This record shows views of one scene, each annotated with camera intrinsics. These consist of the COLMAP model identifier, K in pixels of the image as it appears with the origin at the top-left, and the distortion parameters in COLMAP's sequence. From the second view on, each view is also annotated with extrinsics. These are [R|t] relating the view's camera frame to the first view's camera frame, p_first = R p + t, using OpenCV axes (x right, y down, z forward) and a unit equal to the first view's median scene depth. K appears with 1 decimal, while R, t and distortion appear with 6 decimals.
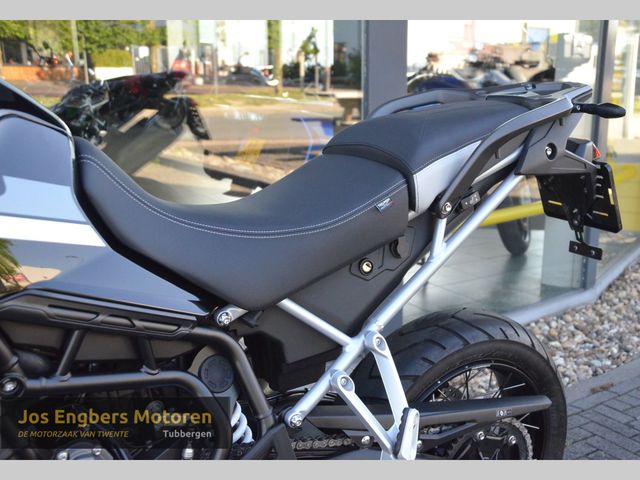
lens RADIAL K [[756.0, 0, 358.2], [0, 756.0, 239.3], [0, 0, 1]] dist [0.012695, 0.028487]
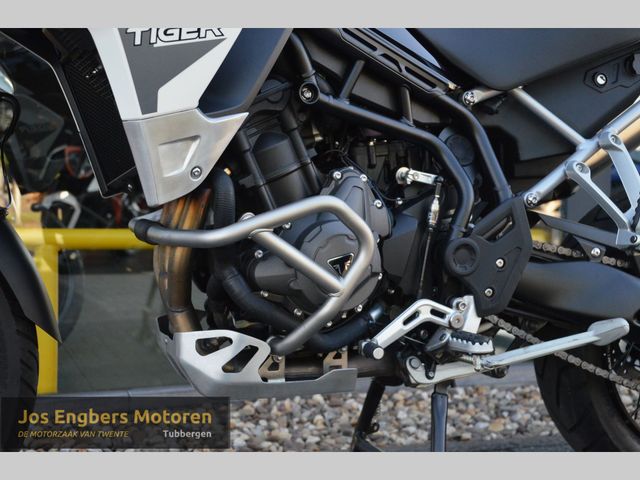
lens RADIAL K [[920.5, 0, 326.7], [0, 920.5, 241.7], [0, 0, 1]] dist [0.176112, 0.021118]
pose [[0.979193, 0.020377, -0.201905, -0.097796], [-0.056250, 0.983214, -0.173569, 0.529476], [0.194979, 0.181315, 0.963903, -0.292153]]
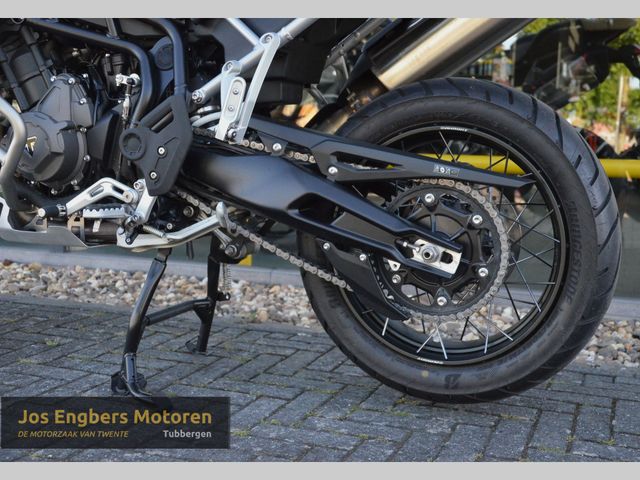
lens RADIAL K [[761.2, 0, 360.2], [0, 761.2, 238.1], [0, 0, 1]] dist [-0.009761, 0.244079]
pose [[0.604329, 0.105361, -0.789737, 1.038212], [-0.204449, 0.978535, -0.025900, 0.430085], [0.770056, 0.177113, 0.612898, 0.487884]]
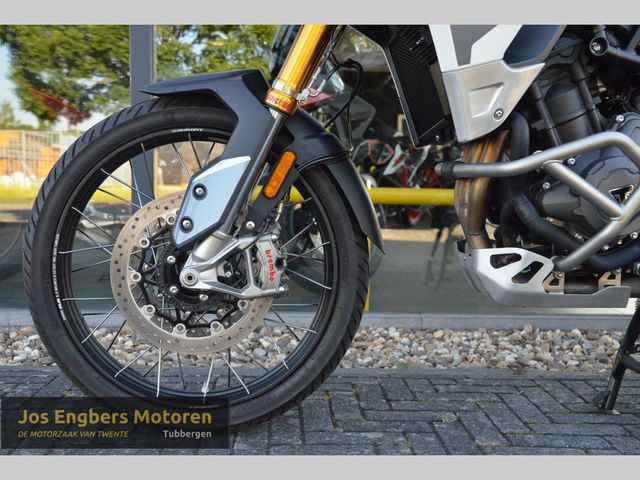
lens RADIAL K [[731.6, 0, 318.5], [0, 731.6, 255.4], [0, 0, 1]] dist [-0.016771, 0.237092]
pose [[0.860291, 0.061984, -0.506021, -0.145355], [-0.130349, 0.986332, -0.100789, 0.606964], [0.492857, 0.152667, 0.856612, -0.286775]]
